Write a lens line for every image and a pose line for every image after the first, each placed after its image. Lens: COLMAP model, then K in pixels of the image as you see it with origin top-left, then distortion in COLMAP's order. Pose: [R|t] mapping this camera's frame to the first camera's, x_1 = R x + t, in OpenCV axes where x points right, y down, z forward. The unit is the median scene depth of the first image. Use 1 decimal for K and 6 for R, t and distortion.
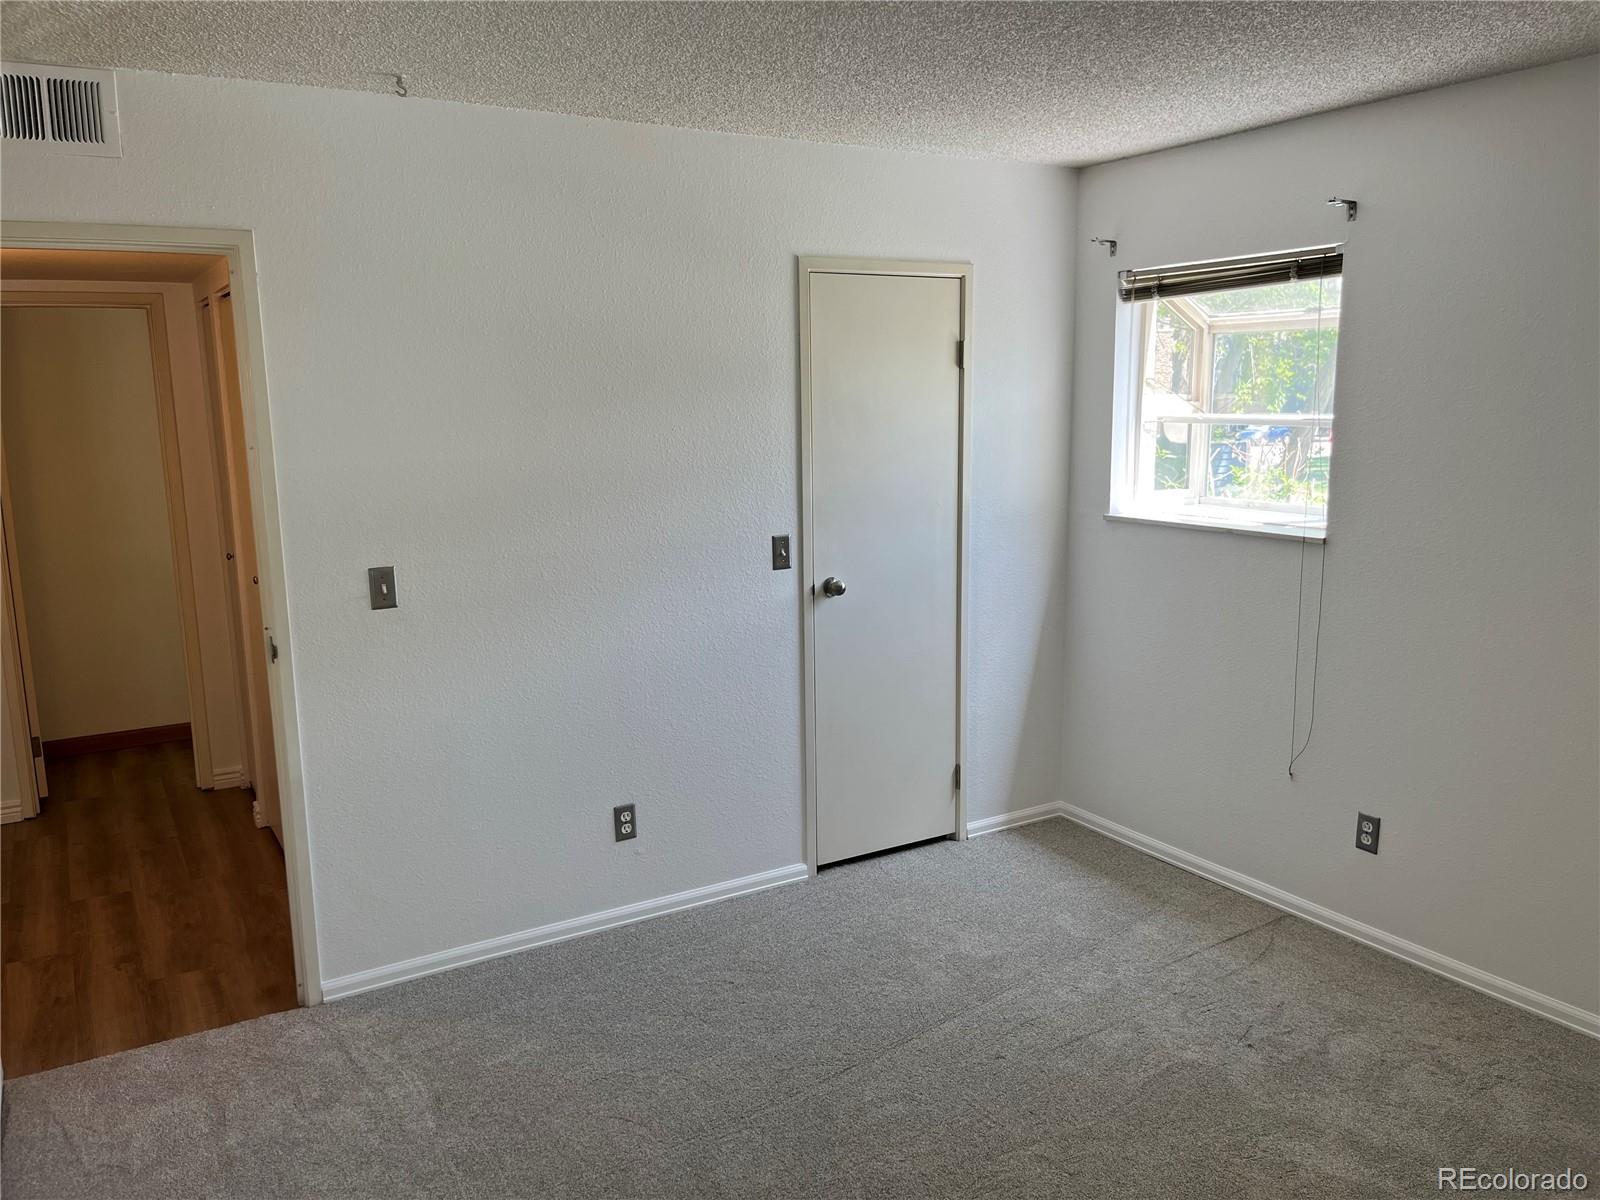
lens RADIAL K [[1221.9, 0, 807.5], [0, 1221.9, 601.3], [0, 0, 1]] dist [0.092465, -0.122085]
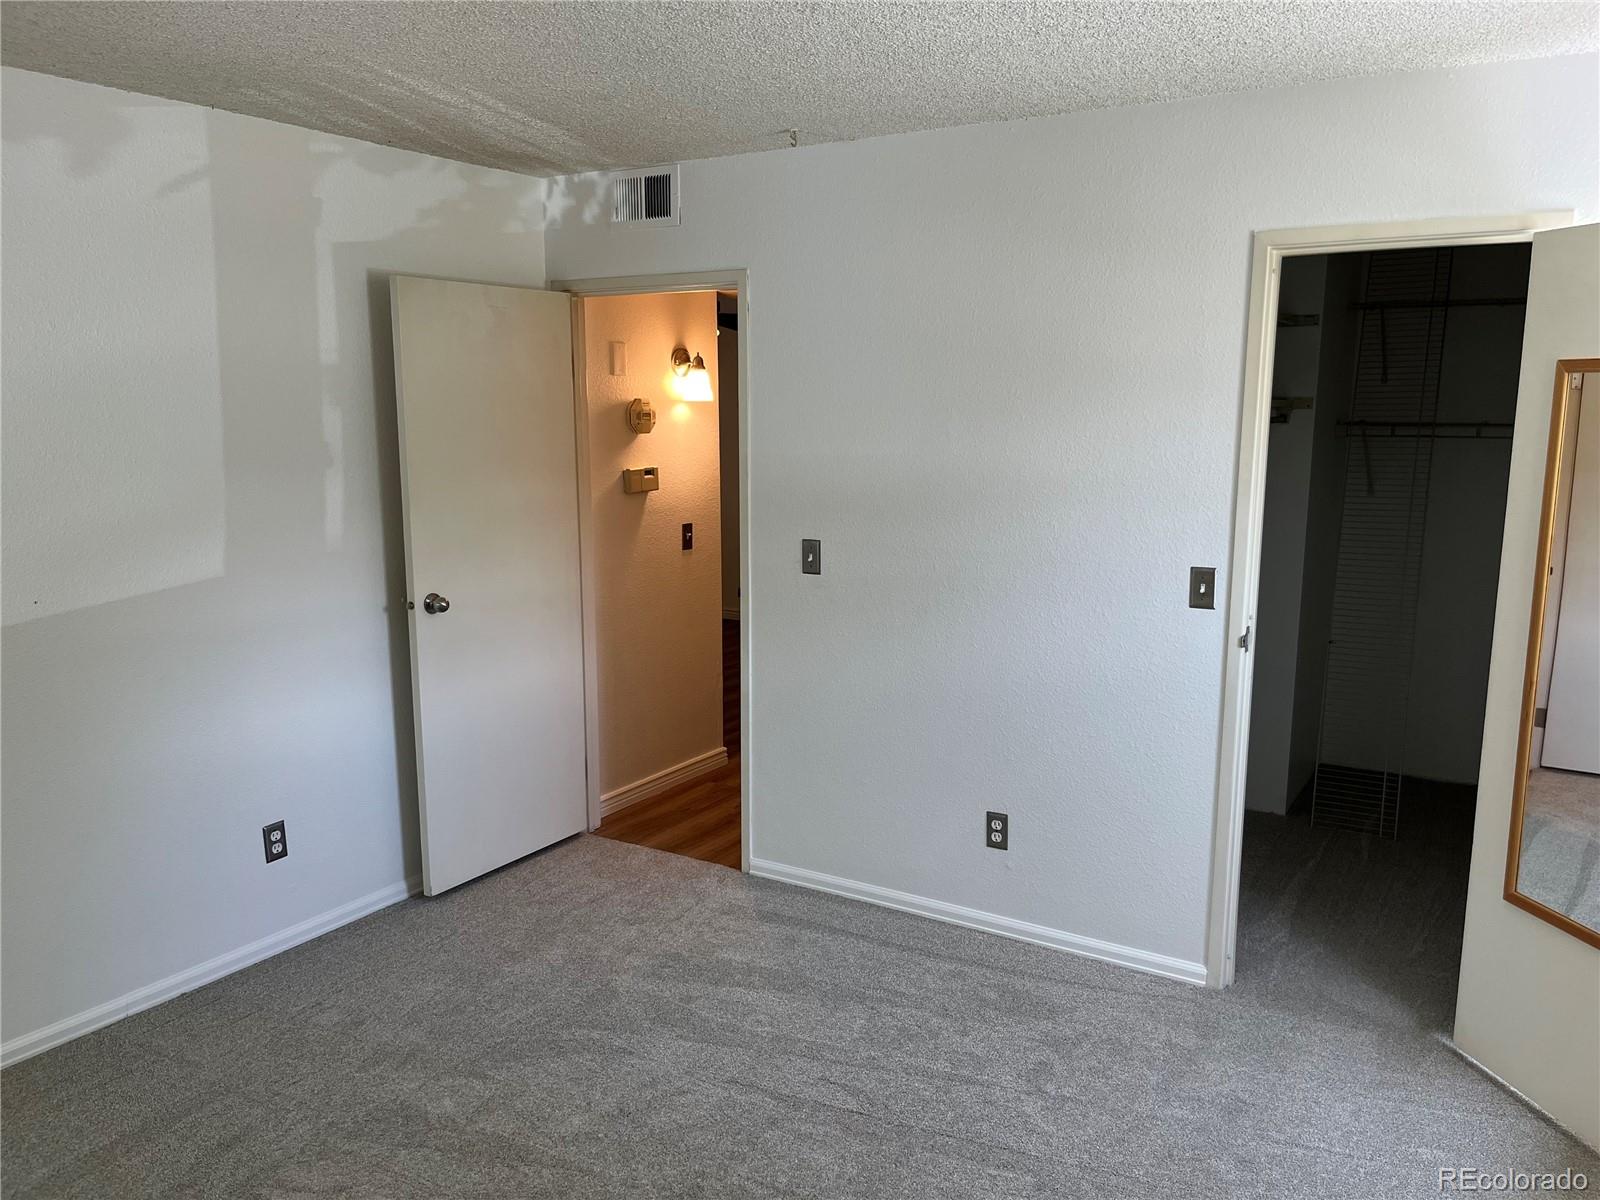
lens RADIAL K [[1221.9, 0, 807.5], [0, 1221.9, 601.3], [0, 0, 1]] dist [0.092465, -0.122085]
pose [[0.454287, 0.160517, -0.876275, 0.708567], [-0.157284, 0.982633, 0.098459, -0.085204], [0.876861, 0.093095, 0.471644, 0.441639]]
